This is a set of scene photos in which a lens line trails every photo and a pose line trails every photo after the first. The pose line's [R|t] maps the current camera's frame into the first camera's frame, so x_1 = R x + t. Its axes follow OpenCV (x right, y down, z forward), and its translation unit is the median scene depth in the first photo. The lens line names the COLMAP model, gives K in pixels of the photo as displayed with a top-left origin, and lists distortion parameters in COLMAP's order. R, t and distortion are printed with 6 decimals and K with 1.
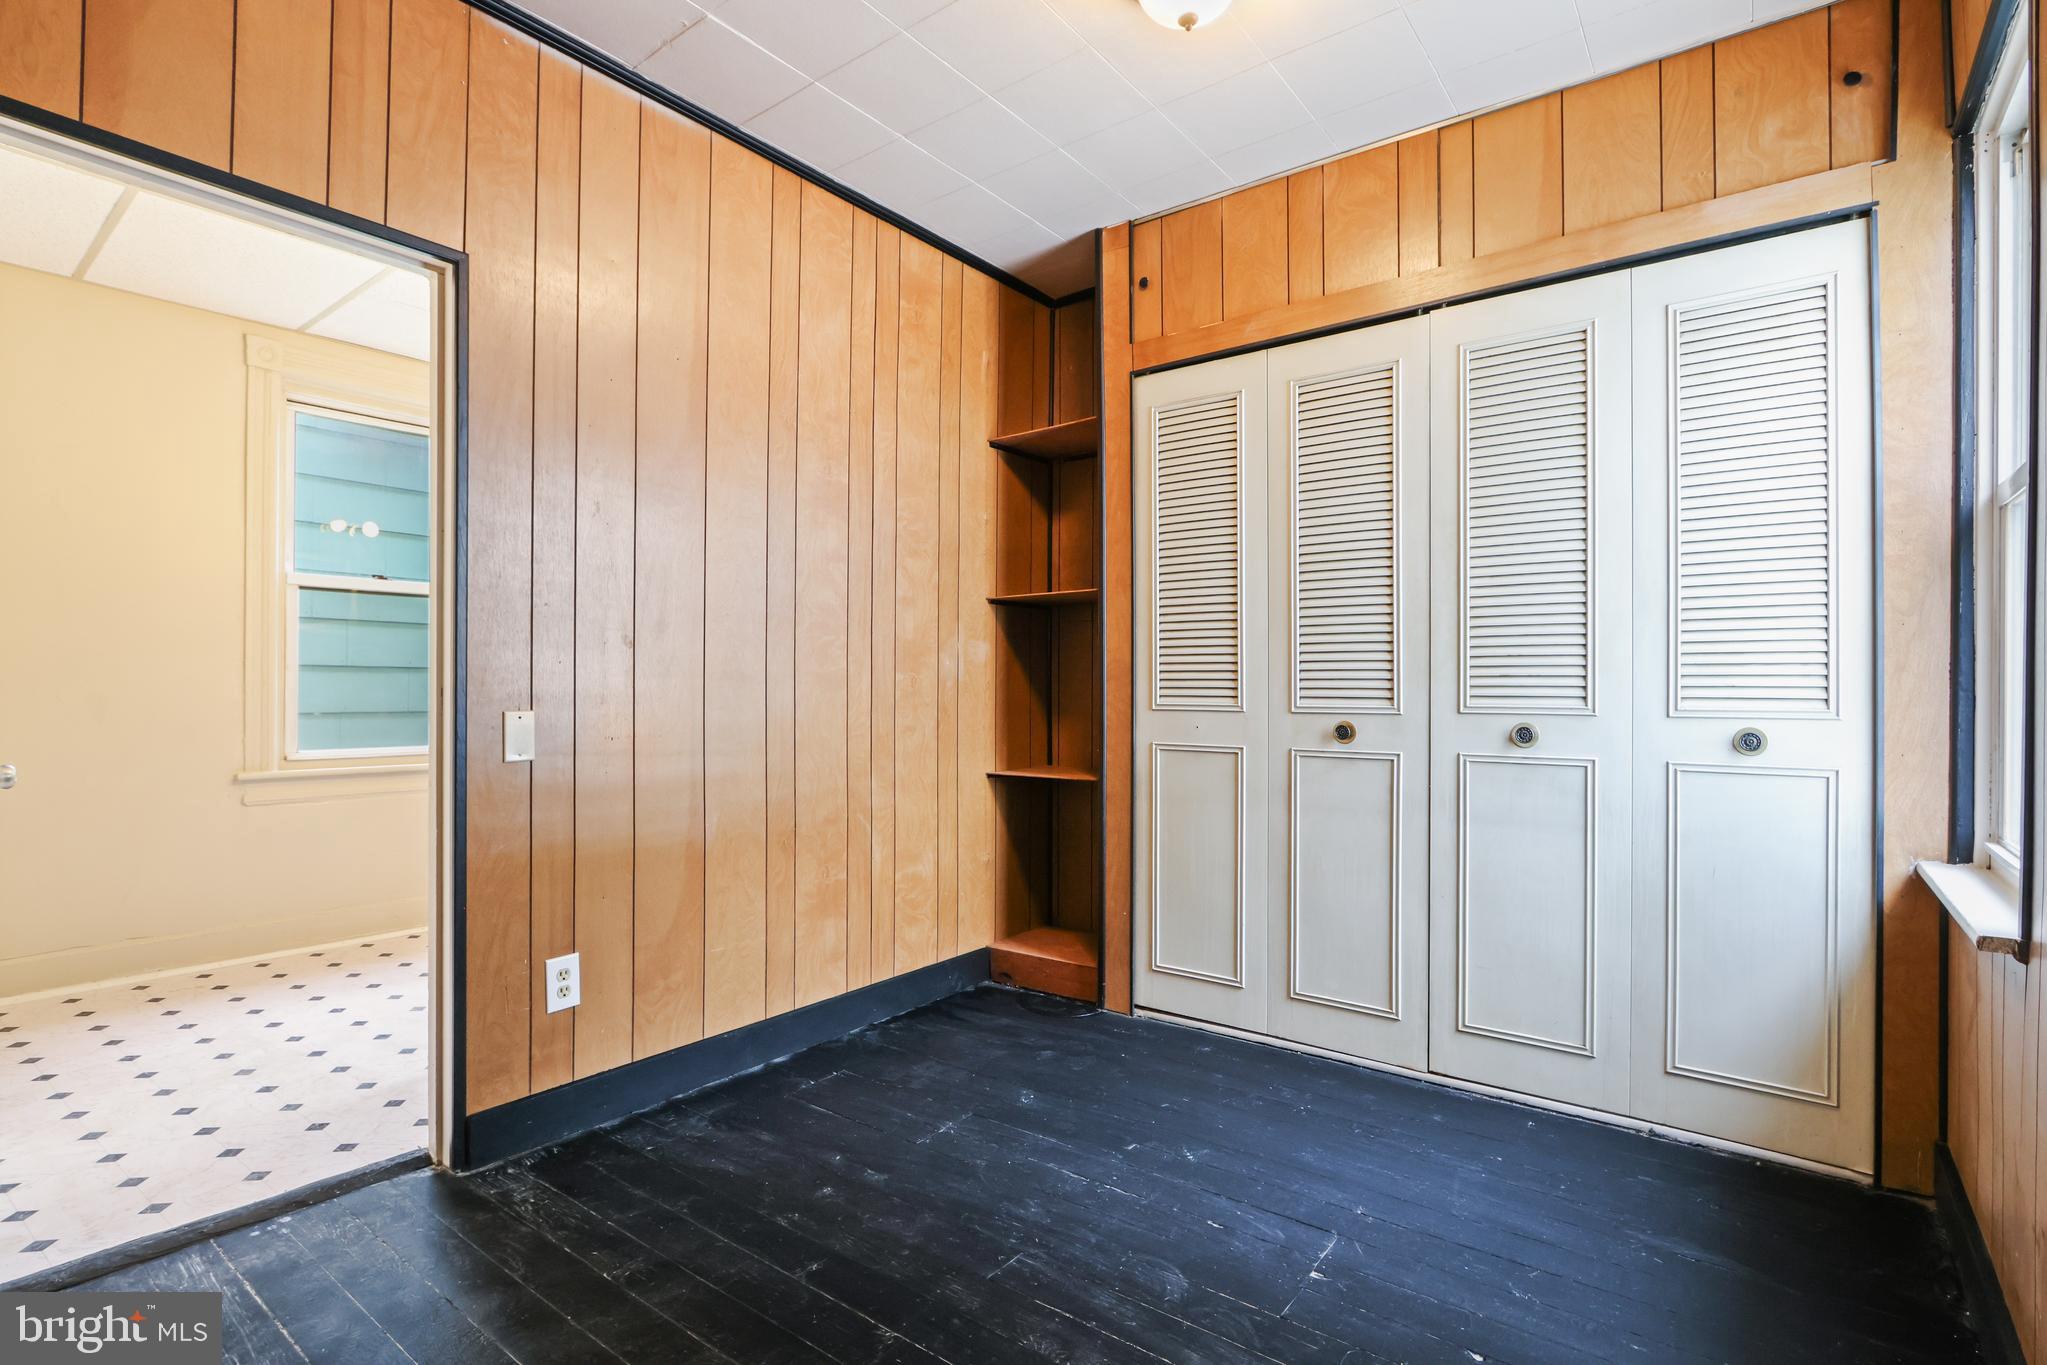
lens RADIAL K [[956.4, 0, 1021.5], [0, 956.4, 674.0], [0, 0, 1]] dist [-0.024512, 0.004742]
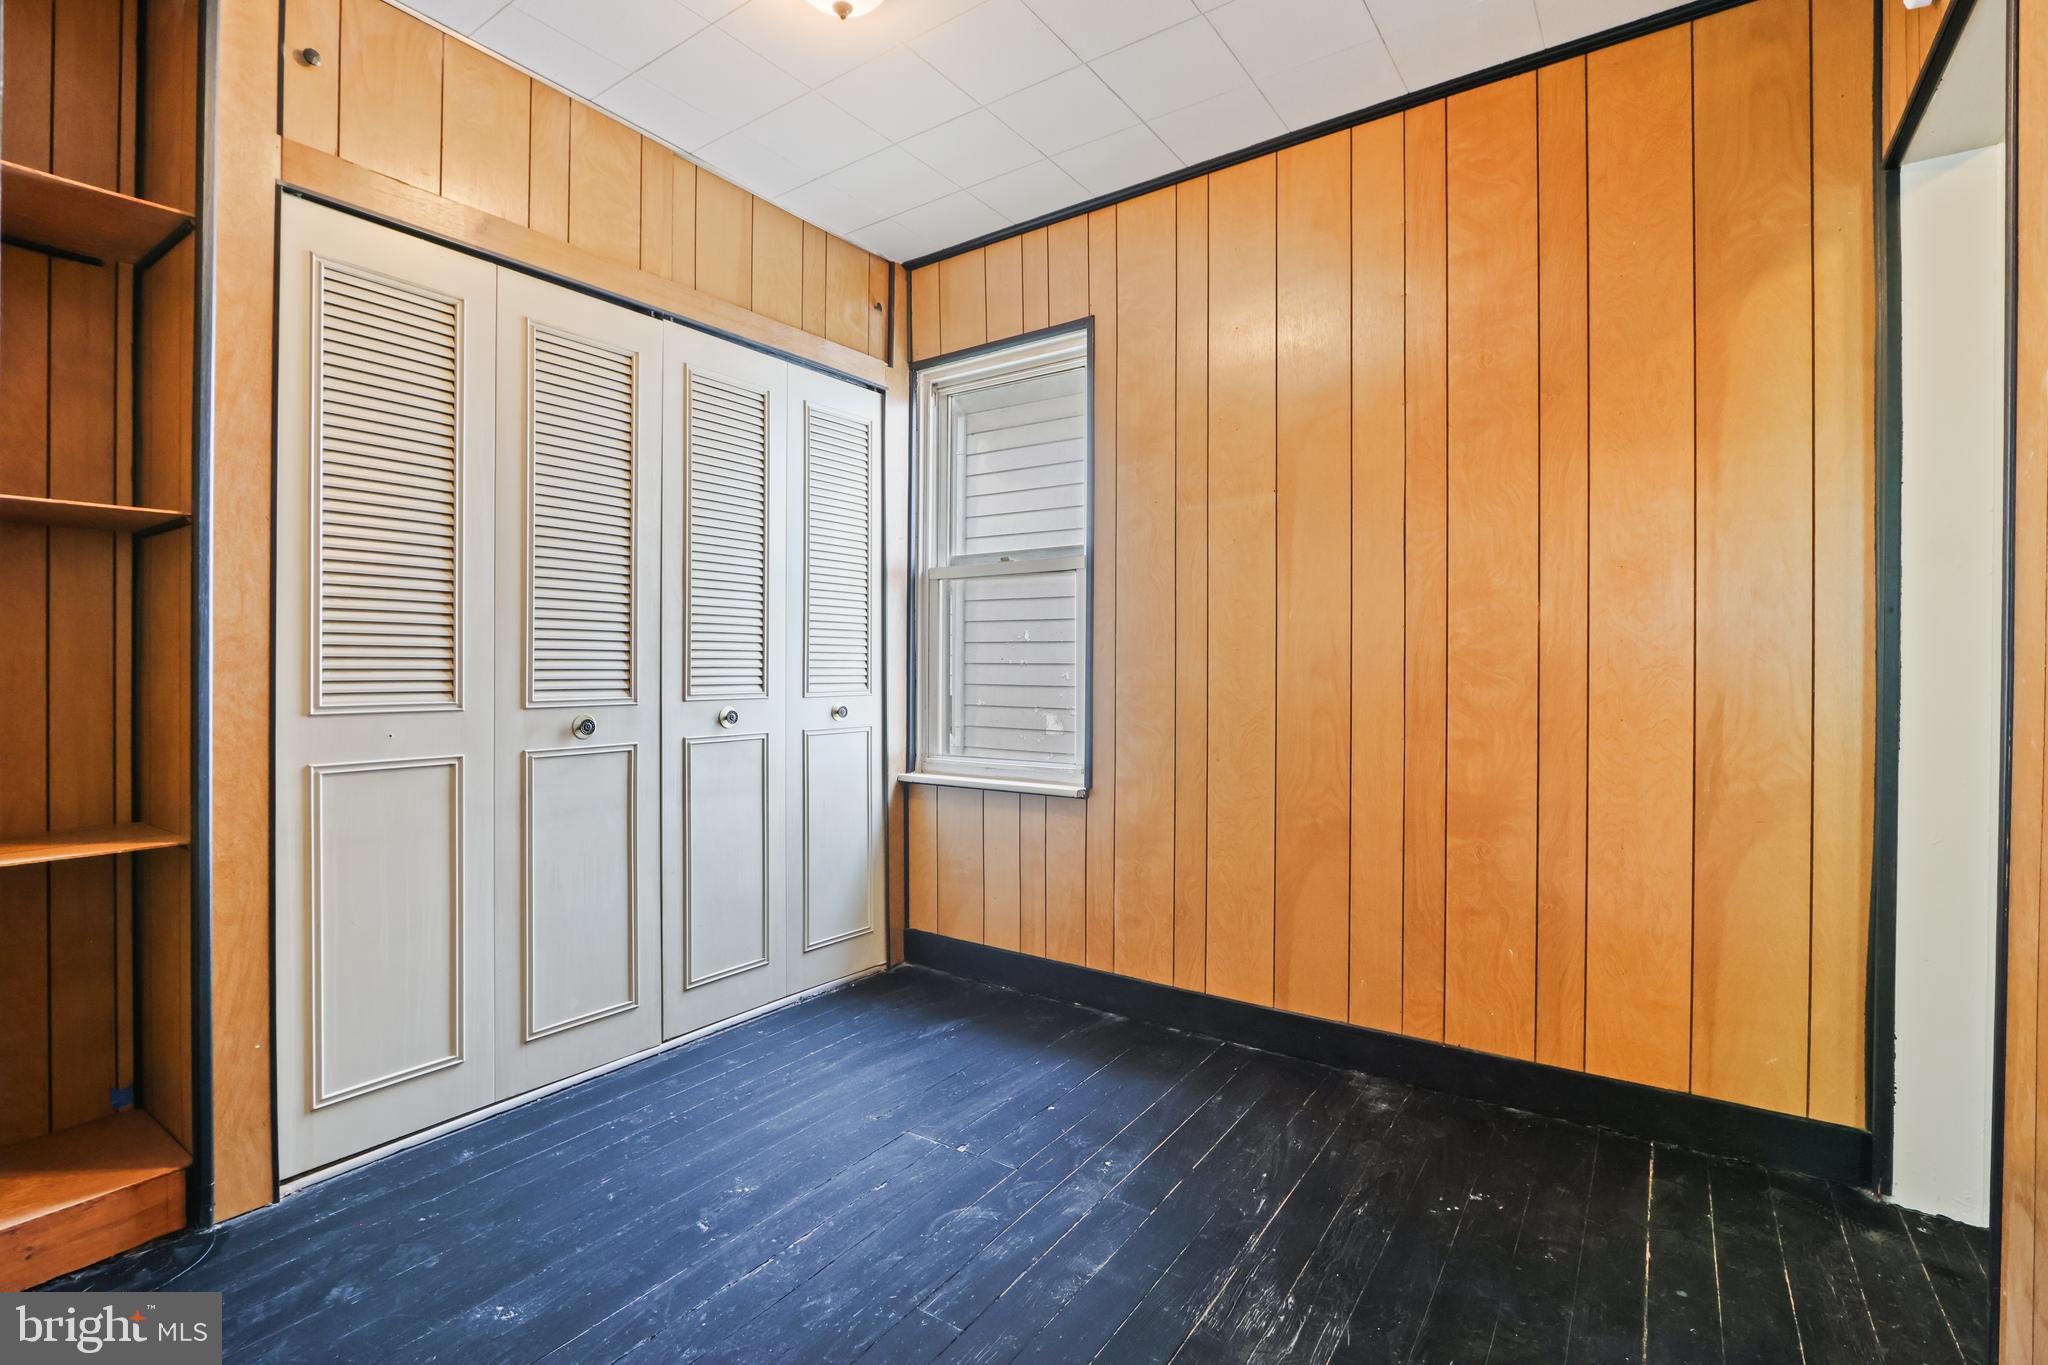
lens RADIAL K [[956.8, 0, 957.2], [0, 956.8, 682.1], [0, 0, 1]] dist [-0.024512, 0.004742]
pose [[-0.009604, -0.005443, 0.999939, -0.665377], [-0.000340, 0.999985, 0.005440, 0.014108], [-0.999954, -0.000288, -0.009606, 0.728821]]
